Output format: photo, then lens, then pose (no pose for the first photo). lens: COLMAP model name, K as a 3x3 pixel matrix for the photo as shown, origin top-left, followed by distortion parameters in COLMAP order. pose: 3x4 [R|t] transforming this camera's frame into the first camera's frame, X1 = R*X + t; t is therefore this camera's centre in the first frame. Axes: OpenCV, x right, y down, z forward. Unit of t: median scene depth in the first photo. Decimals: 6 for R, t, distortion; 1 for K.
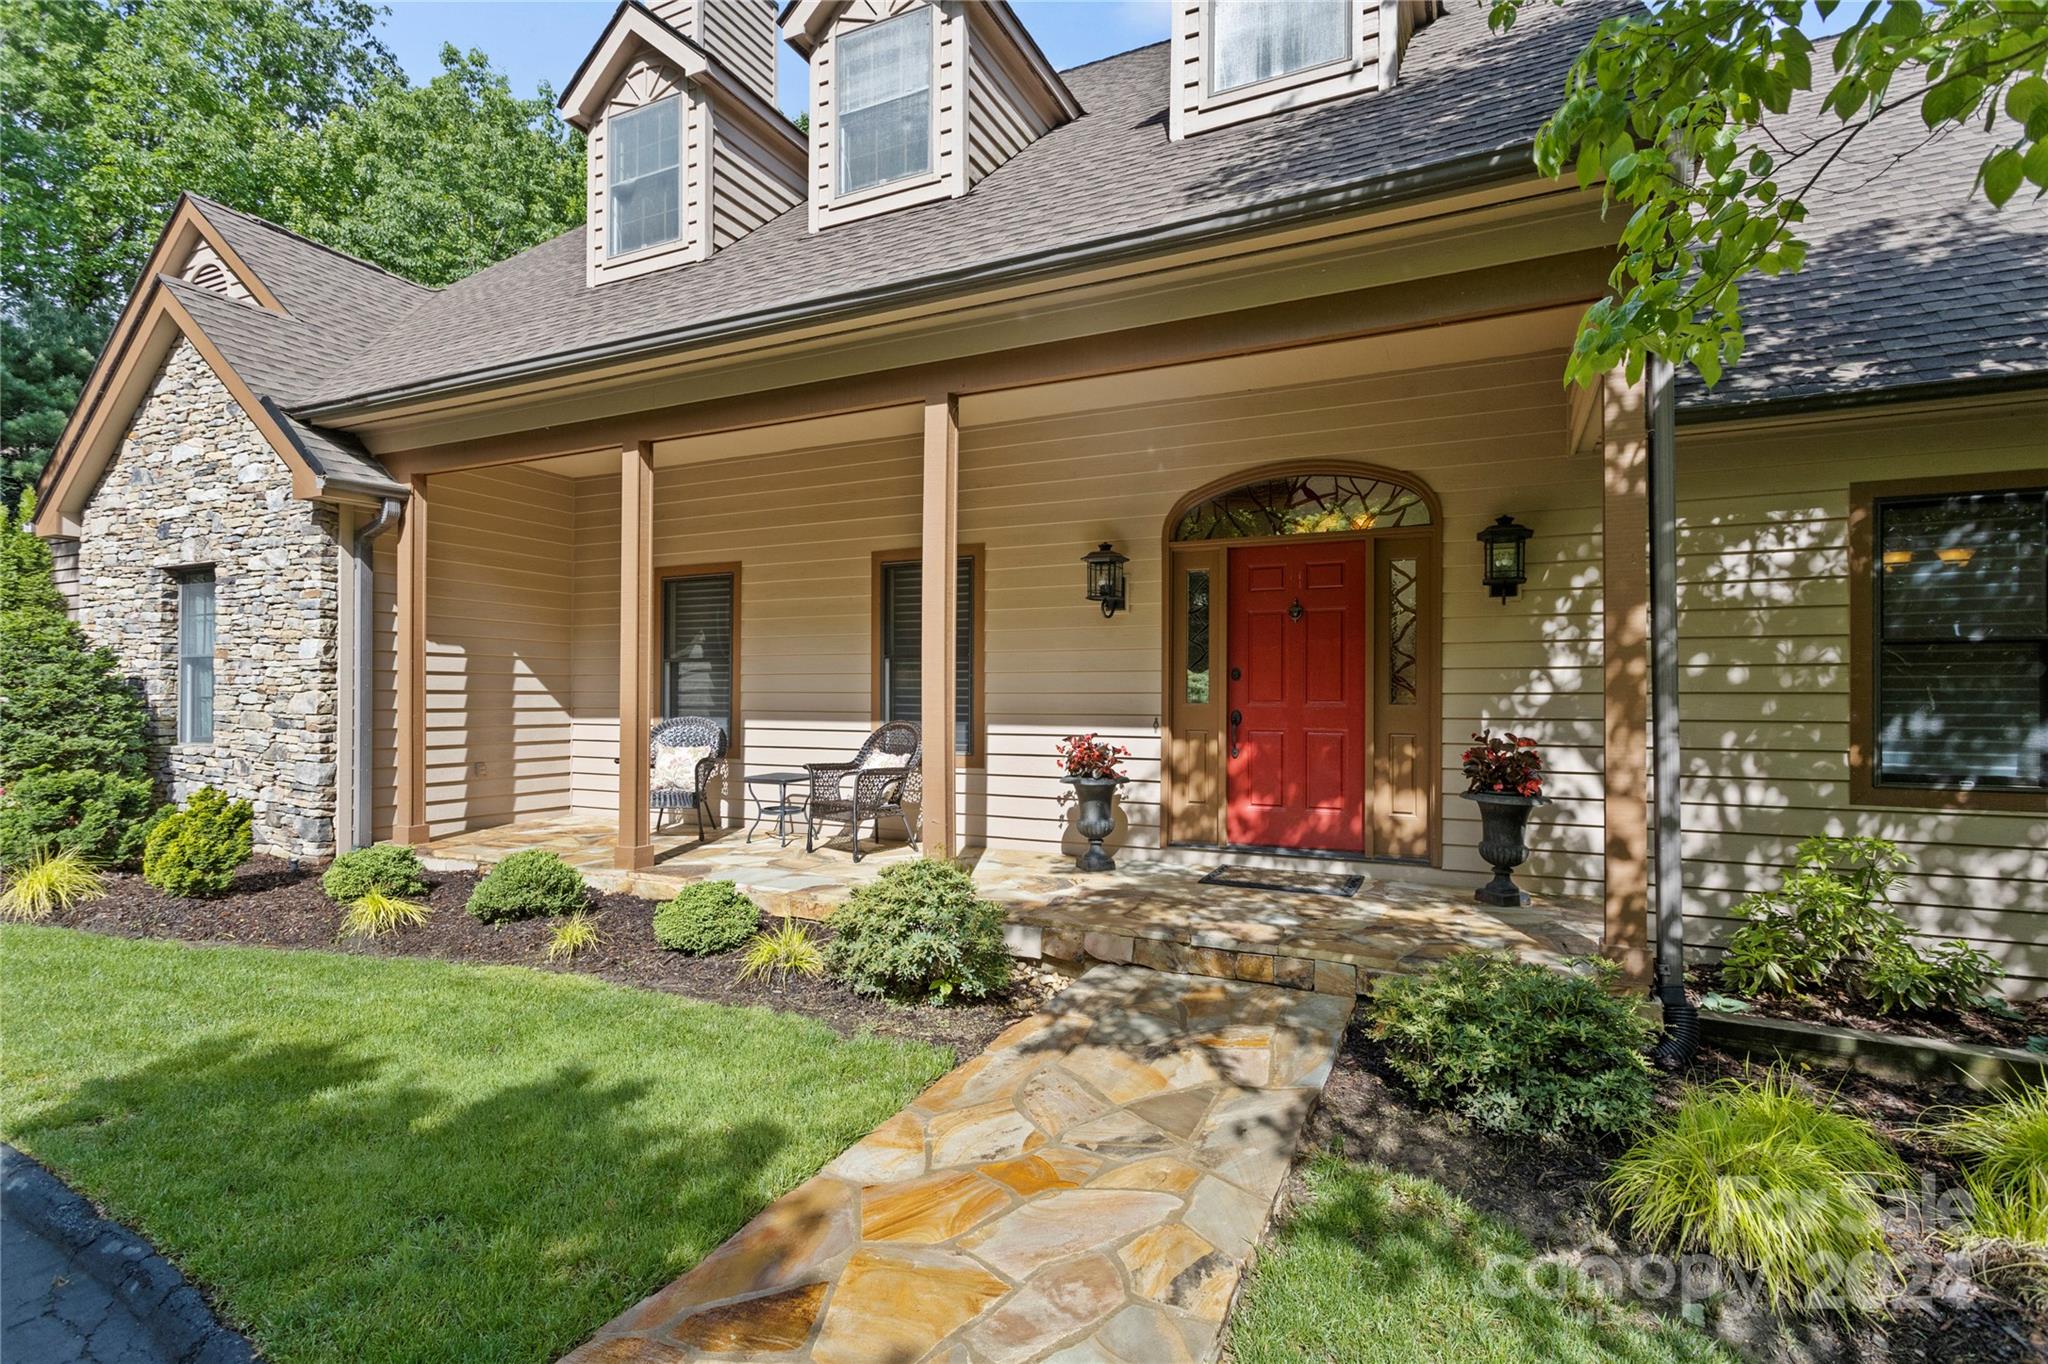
lens RADIAL K [[966.6, 0, 1019.5], [0, 966.6, 697.1], [0, 0, 1]] dist [0.000397, 0.001540]
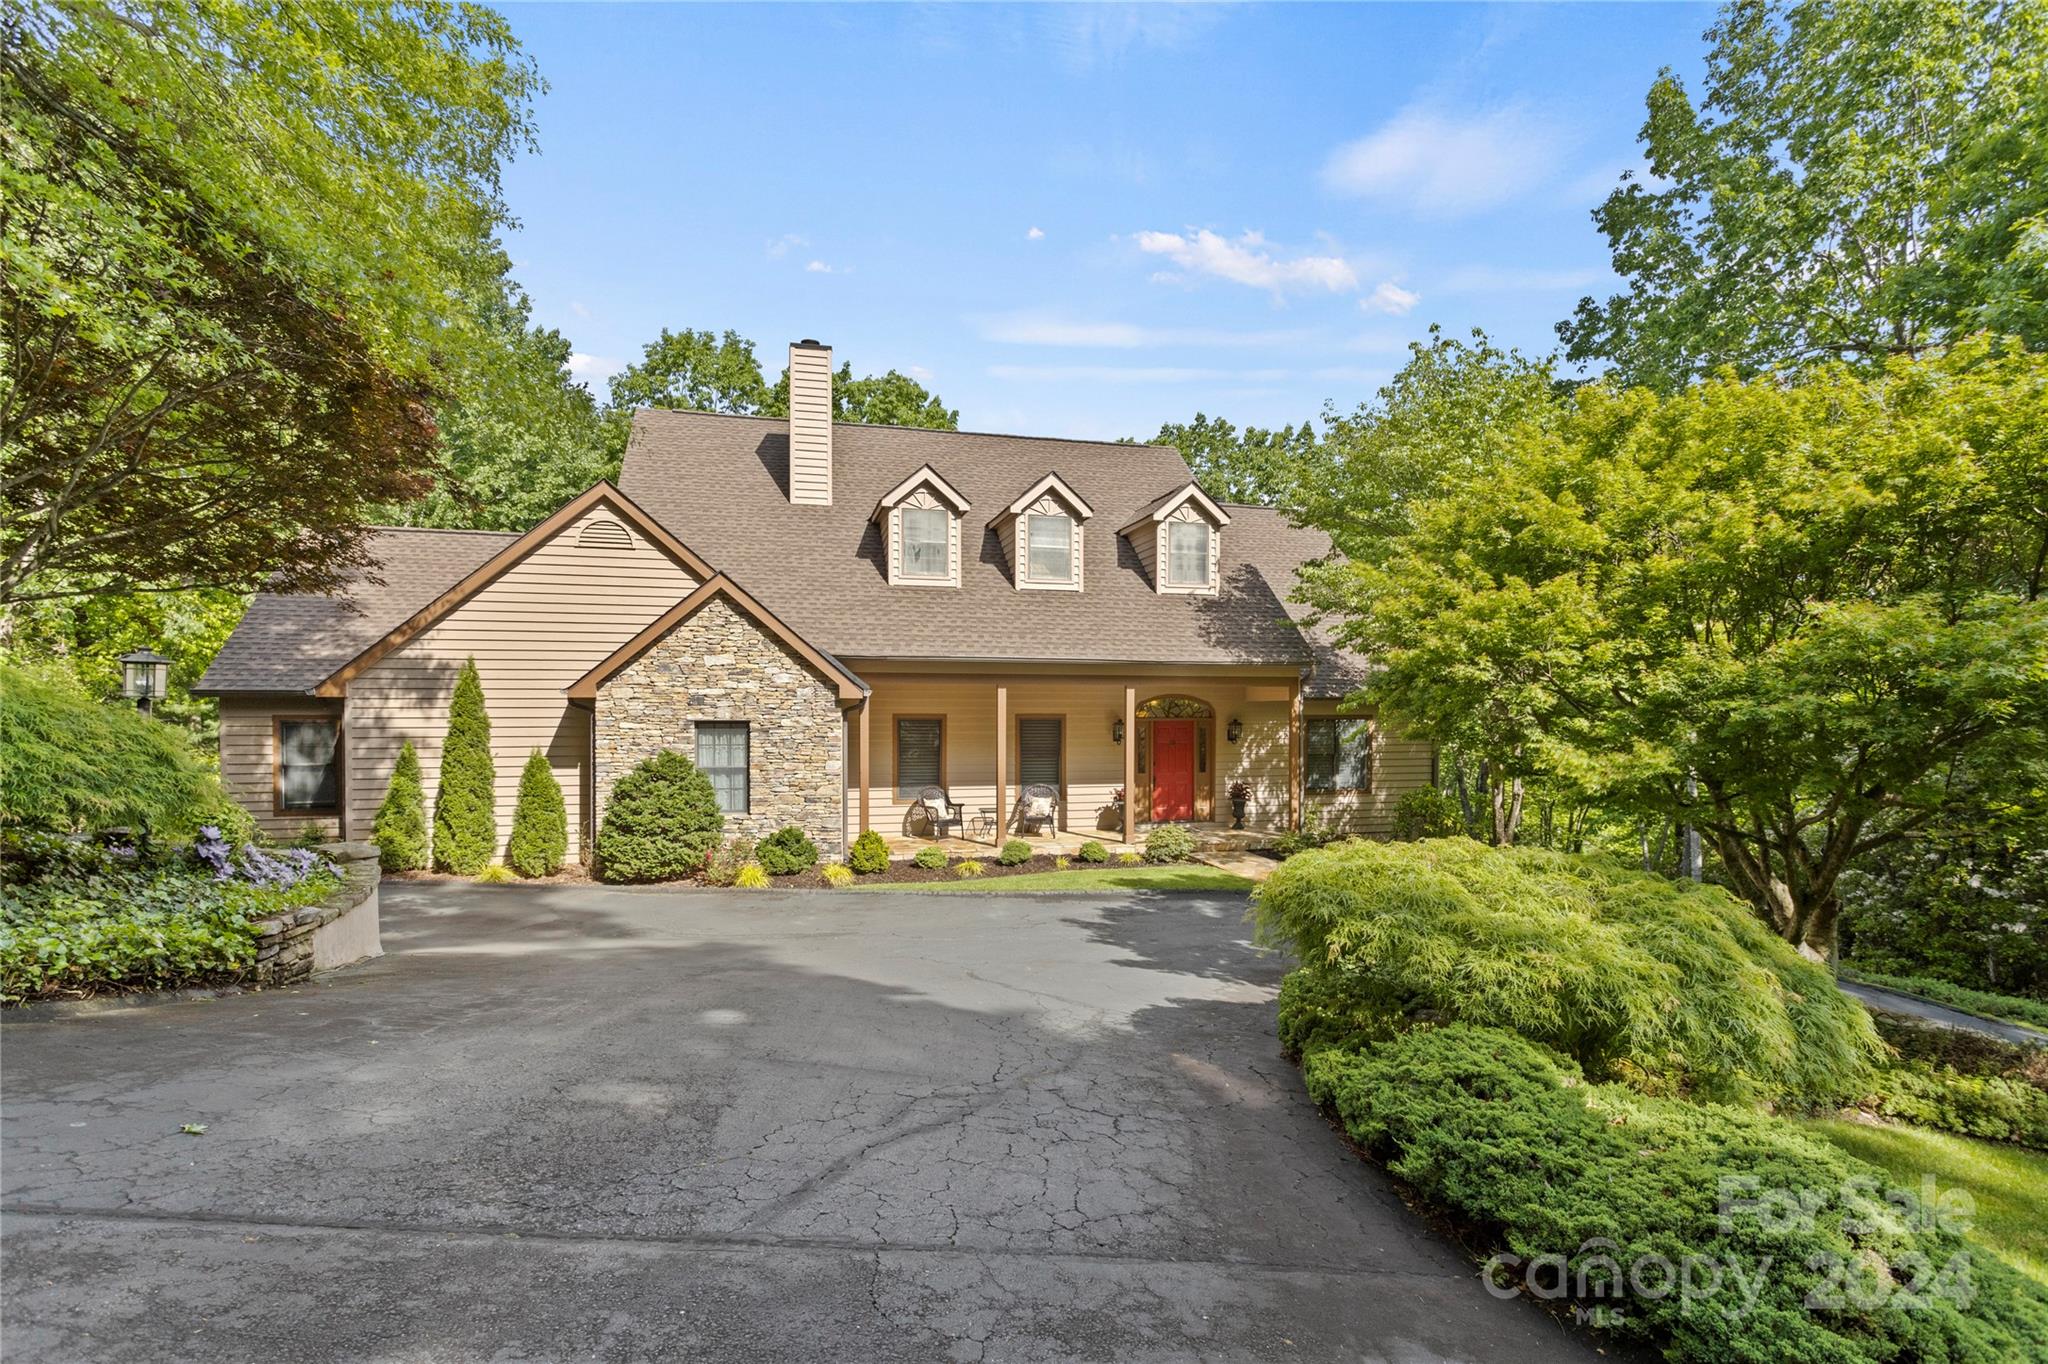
lens RADIAL K [[966.6, 0, 1015.0], [0, 966.6, 684.7], [0, 0, 1]] dist [0.000397, 0.001540]
pose [[0.767029, 0.010379, 0.641528, -1.915534], [-0.004462, 0.999931, -0.010842, -0.220997], [-0.641597, 0.005453, 0.767023, -0.957284]]
